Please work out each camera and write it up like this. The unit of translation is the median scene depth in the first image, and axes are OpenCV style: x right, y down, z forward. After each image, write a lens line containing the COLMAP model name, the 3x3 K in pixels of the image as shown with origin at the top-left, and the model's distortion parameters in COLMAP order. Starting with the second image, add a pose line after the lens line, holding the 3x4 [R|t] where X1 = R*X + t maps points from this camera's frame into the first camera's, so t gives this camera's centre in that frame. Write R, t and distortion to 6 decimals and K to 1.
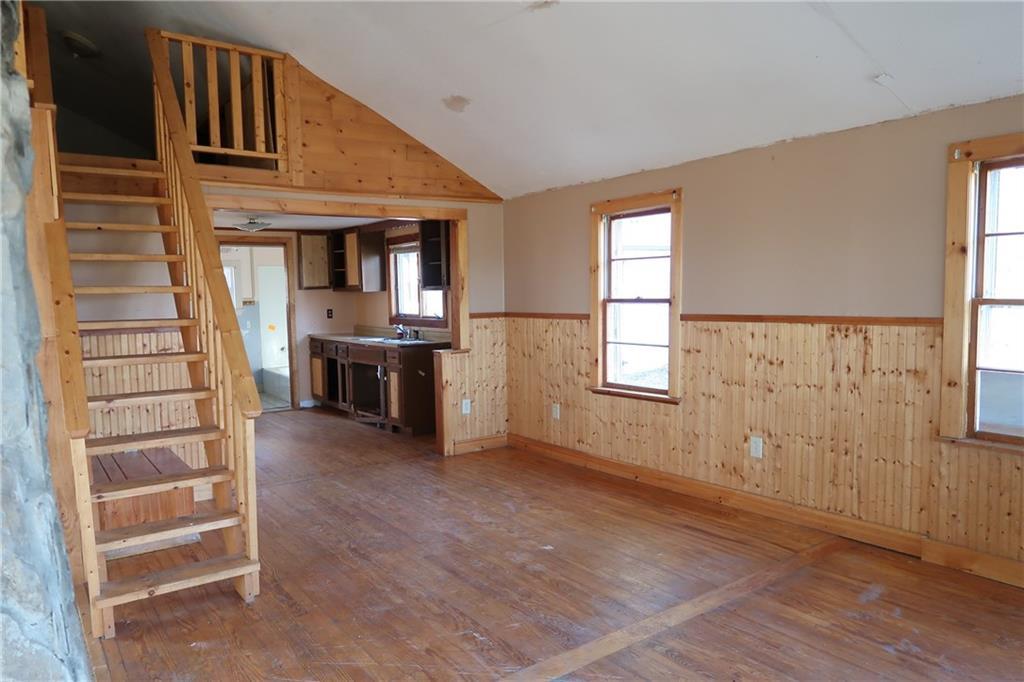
lens RADIAL K [[696.4, 0, 516.4], [0, 696.4, 340.6], [0, 0, 1]] dist [-0.033163, 0.014308]
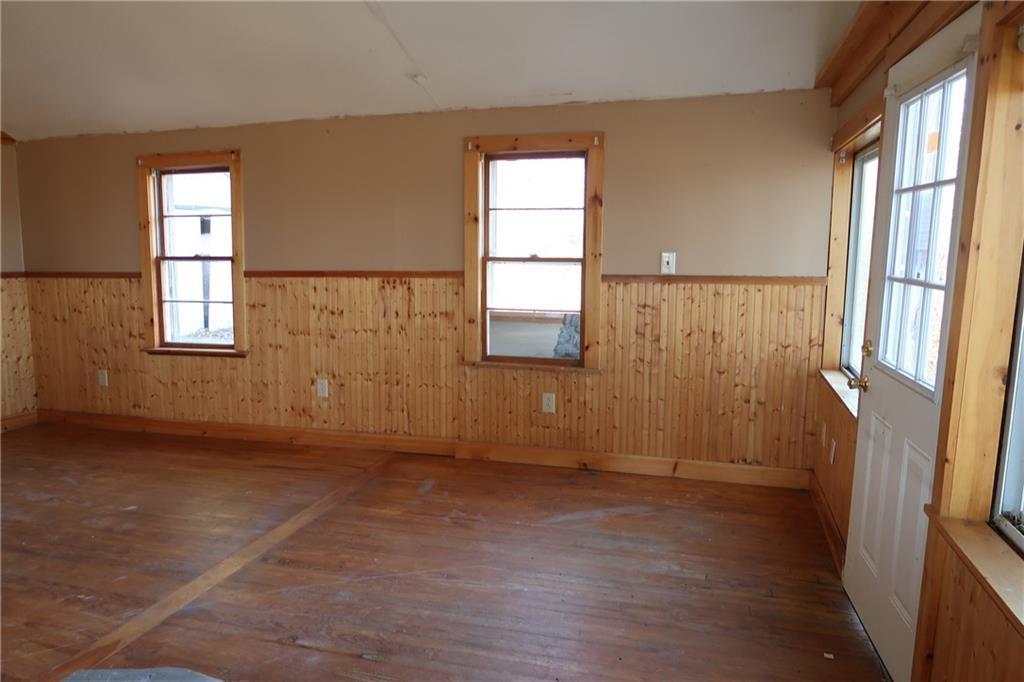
lens RADIAL K [[696.4, 0, 505.2], [0, 696.4, 343.9], [0, 0, 1]] dist [-0.033163, 0.014308]
pose [[0.793068, -0.061231, 0.606048, -0.096757], [0.028711, 0.997587, 0.063218, 0.017552], [-0.608457, -0.032735, 0.792912, -0.076233]]
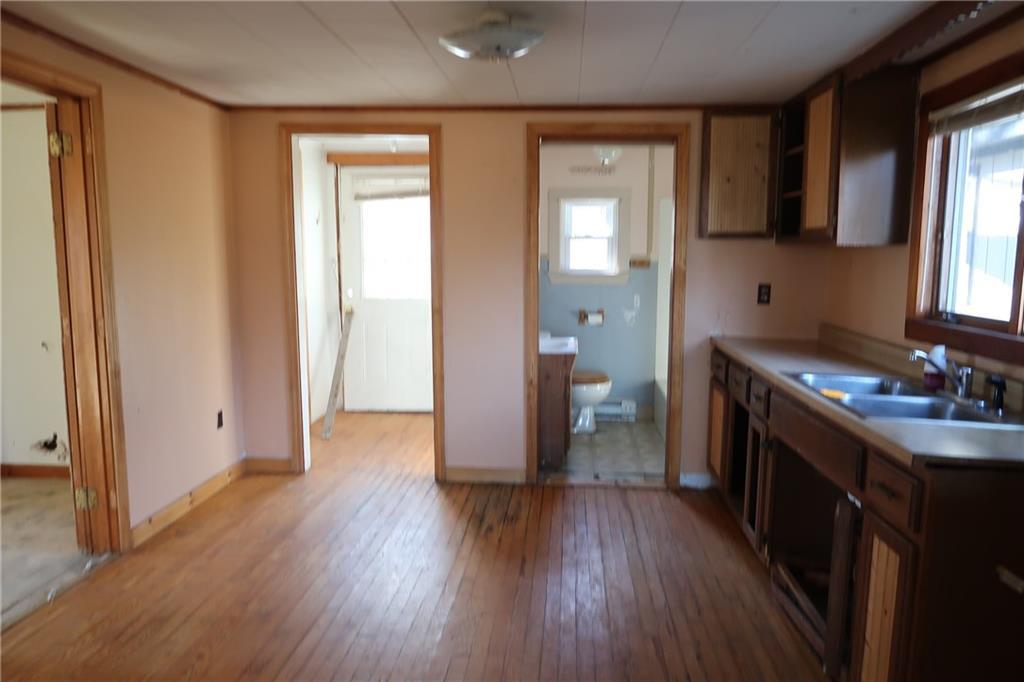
lens RADIAL K [[696.4, 0, 509.6], [0, 696.4, 341.6], [0, 0, 1]] dist [-0.033163, 0.014308]
pose [[0.747836, 0.108823, -0.654903, -0.197620], [-0.072411, 0.993959, 0.082477, -0.069972], [0.659922, -0.014258, 0.751199, 1.166482]]
